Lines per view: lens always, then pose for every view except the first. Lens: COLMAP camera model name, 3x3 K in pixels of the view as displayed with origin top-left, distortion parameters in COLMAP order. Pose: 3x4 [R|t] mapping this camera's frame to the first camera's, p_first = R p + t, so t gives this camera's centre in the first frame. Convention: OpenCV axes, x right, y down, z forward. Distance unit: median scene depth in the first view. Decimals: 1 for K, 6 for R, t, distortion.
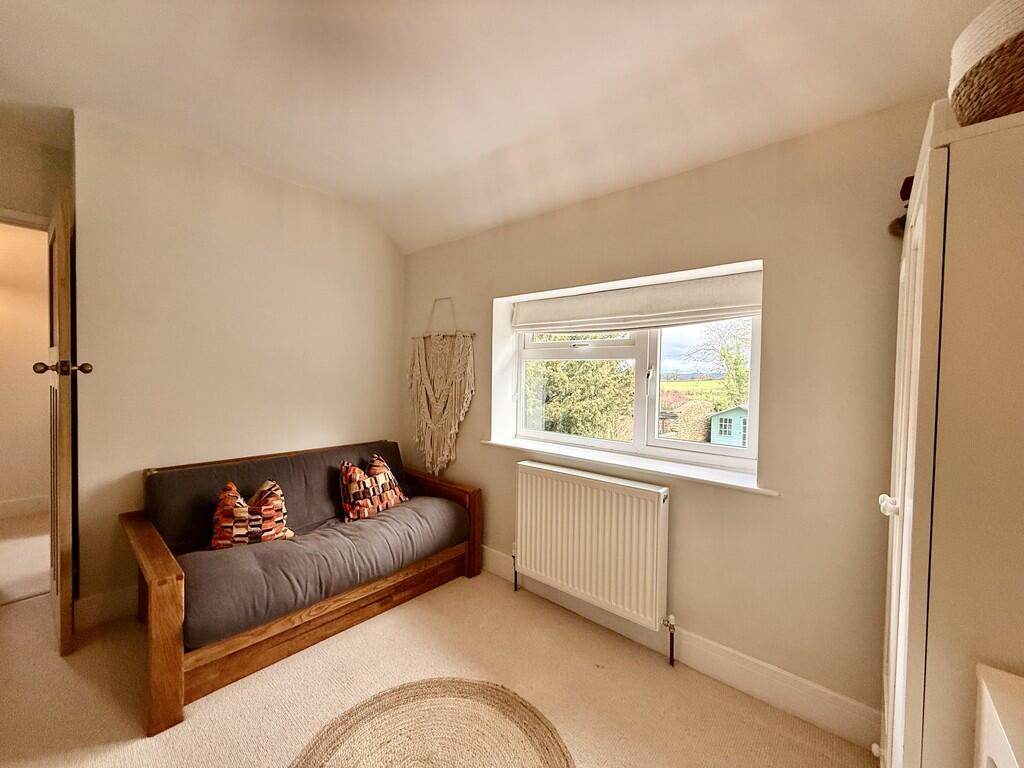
lens RADIAL K [[411.0, 0, 506.5], [0, 411.0, 385.9], [0, 0, 1]] dist [0.007479, -0.000584]
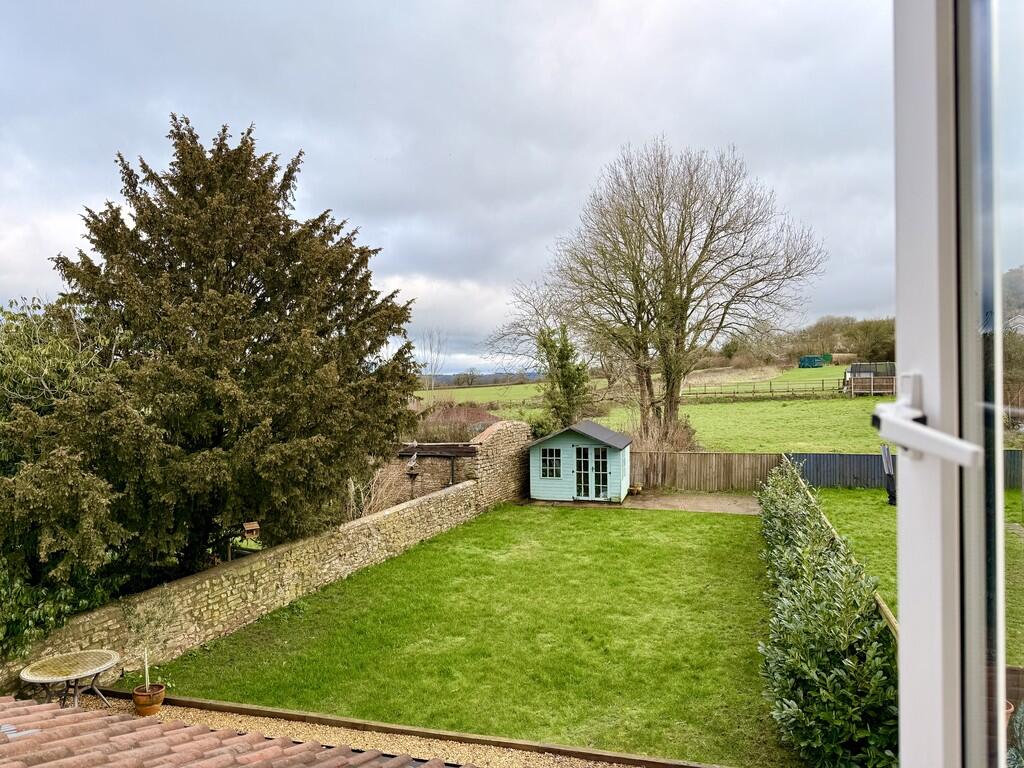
lens RADIAL K [[708.9, 0, 497.7], [0, 708.9, 386.1], [0, 0, 1]] dist [0.054488, -0.060409]
pose [[0.909680, -0.027487, 0.414398, 0.042114], [0.034448, 0.999363, -0.009333, -0.005106], [-0.413878, 0.022765, 0.910048, 0.100507]]
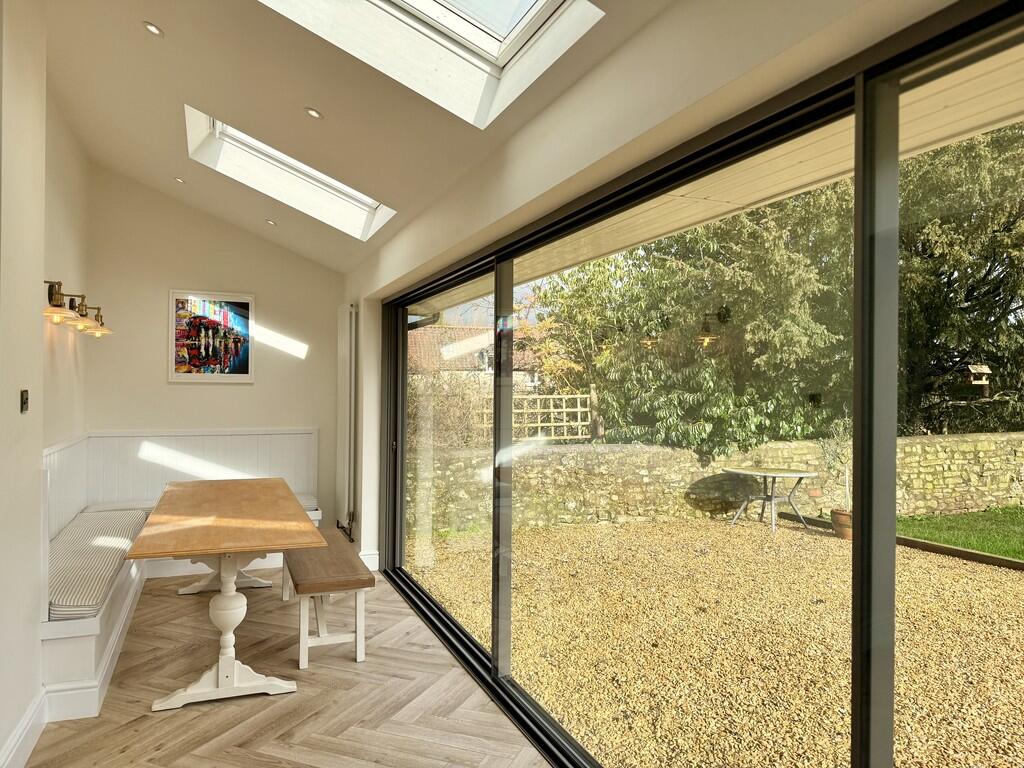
lens RADIAL K [[708.9, 0, 505.3], [0, 708.9, 394.3], [0, 0, 1]] dist [0.054488, -0.060409]
pose [[0.897137, -0.005934, -0.441713, 0.028422], [-0.005240, 0.999696, -0.024072, 0.107503], [0.441722, 0.023911, 0.896833, 0.158521]]
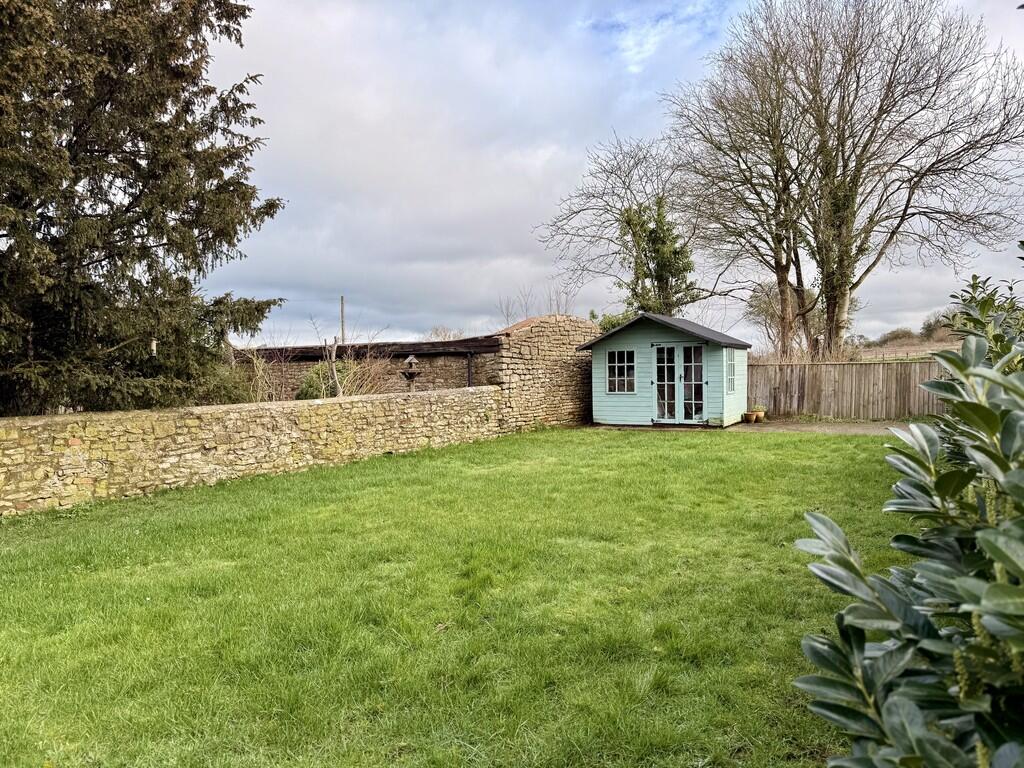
lens RADIAL K [[708.9, 0, 492.7], [0, 708.9, 383.4], [0, 0, 1]] dist [0.054488, -0.060409]
pose [[0.981991, -0.030878, 0.186386, 0.272553], [0.033526, 0.999377, -0.011072, 0.115148], [-0.185928, 0.017121, 0.982414, 0.322809]]
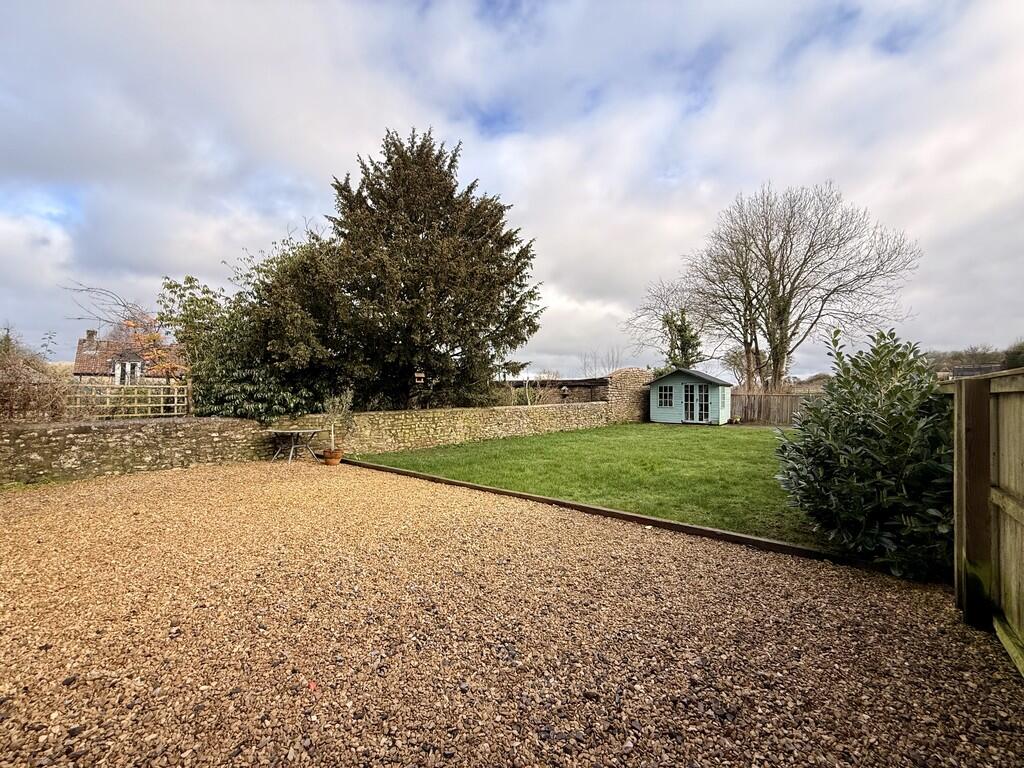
lens RADIAL K [[411.0, 0, 505.5], [0, 411.0, 384.2], [0, 0, 1]] dist [0.007479, -0.000584]
pose [[0.998734, -0.001979, 0.050265, 0.161402], [0.004577, 0.998656, -0.051618, 0.116853], [-0.050095, 0.051782, 0.997401, 0.172497]]
